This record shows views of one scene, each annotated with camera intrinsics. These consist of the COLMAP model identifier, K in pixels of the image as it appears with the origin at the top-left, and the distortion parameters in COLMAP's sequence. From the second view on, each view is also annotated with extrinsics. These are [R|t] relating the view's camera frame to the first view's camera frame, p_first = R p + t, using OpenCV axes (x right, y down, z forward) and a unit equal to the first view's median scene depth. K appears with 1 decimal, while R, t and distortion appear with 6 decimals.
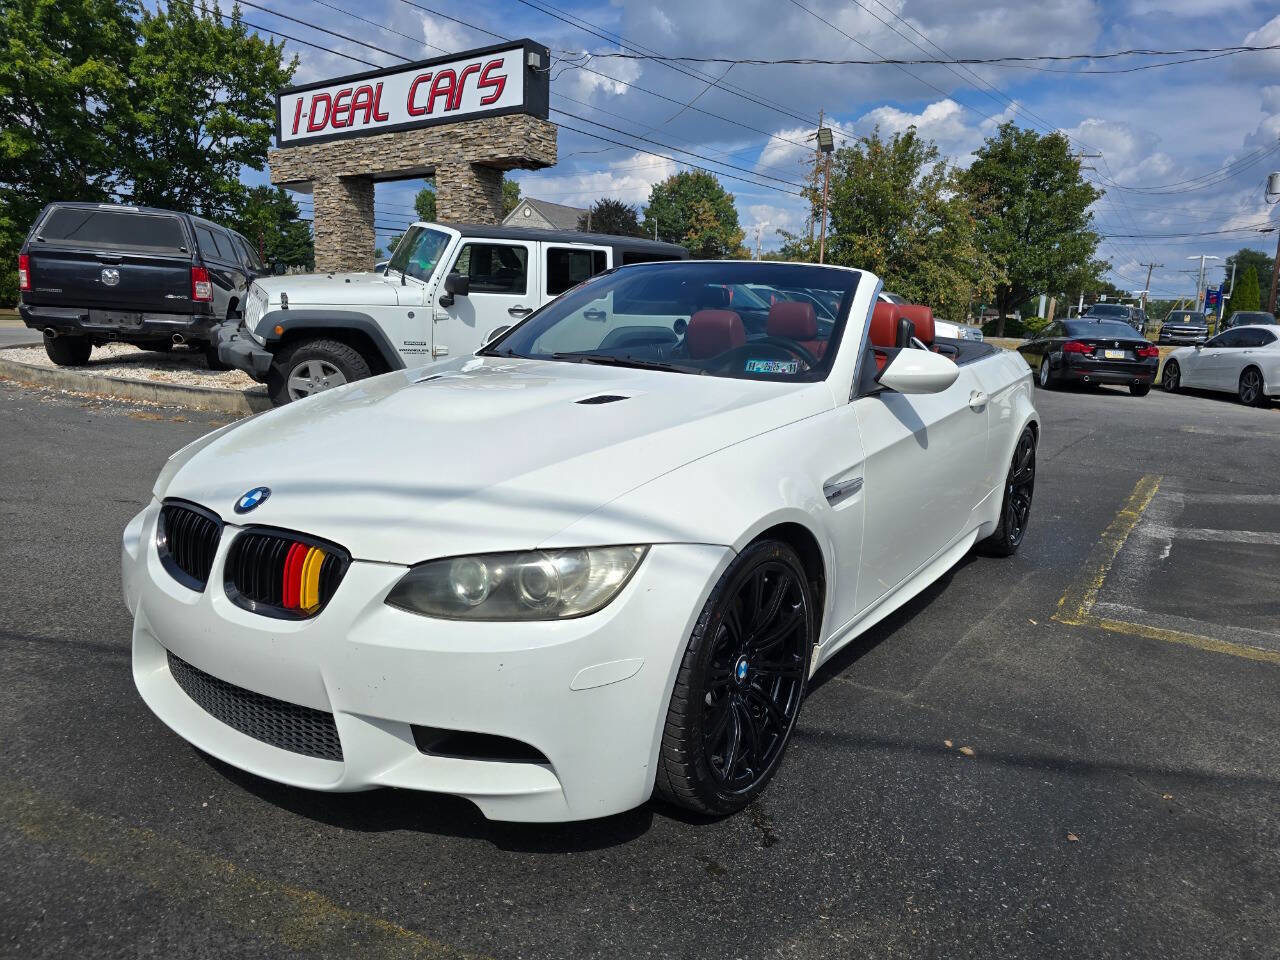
lens RADIAL K [[879.7, 0, 664.3], [0, 879.7, 511.4], [0, 0, 1]] dist [0.045608, -0.032755]
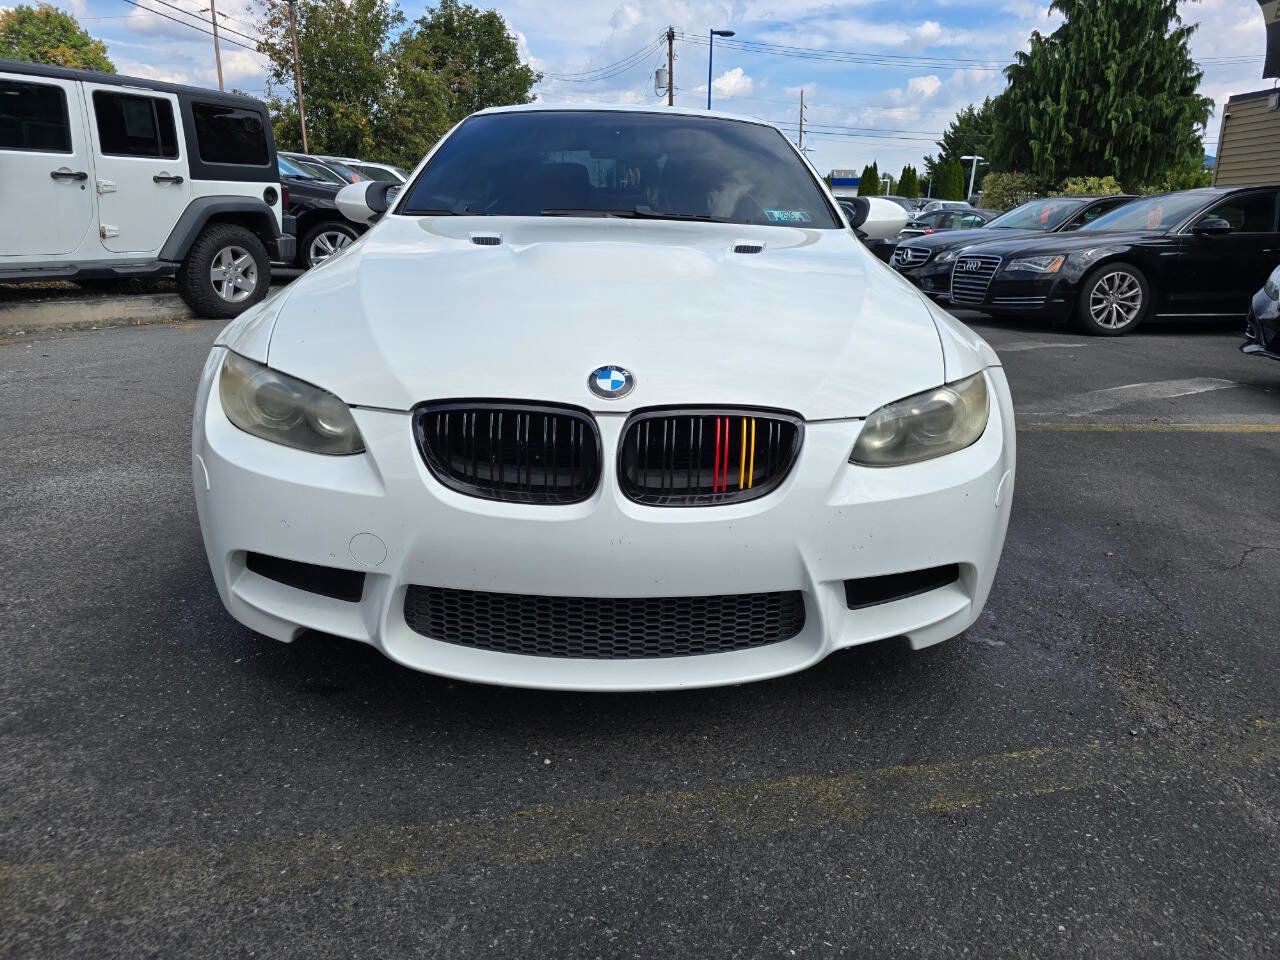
lens RADIAL K [[856.1, 0, 614.3], [0, 856.1, 520.3], [0, 0, 1]] dist [0.034585, -0.025517]
pose [[0.808762, -0.208907, 0.549784, -0.226197], [0.130790, 0.975267, 0.178183, -0.007031], [-0.573410, -0.072201, 0.816081, 0.084938]]
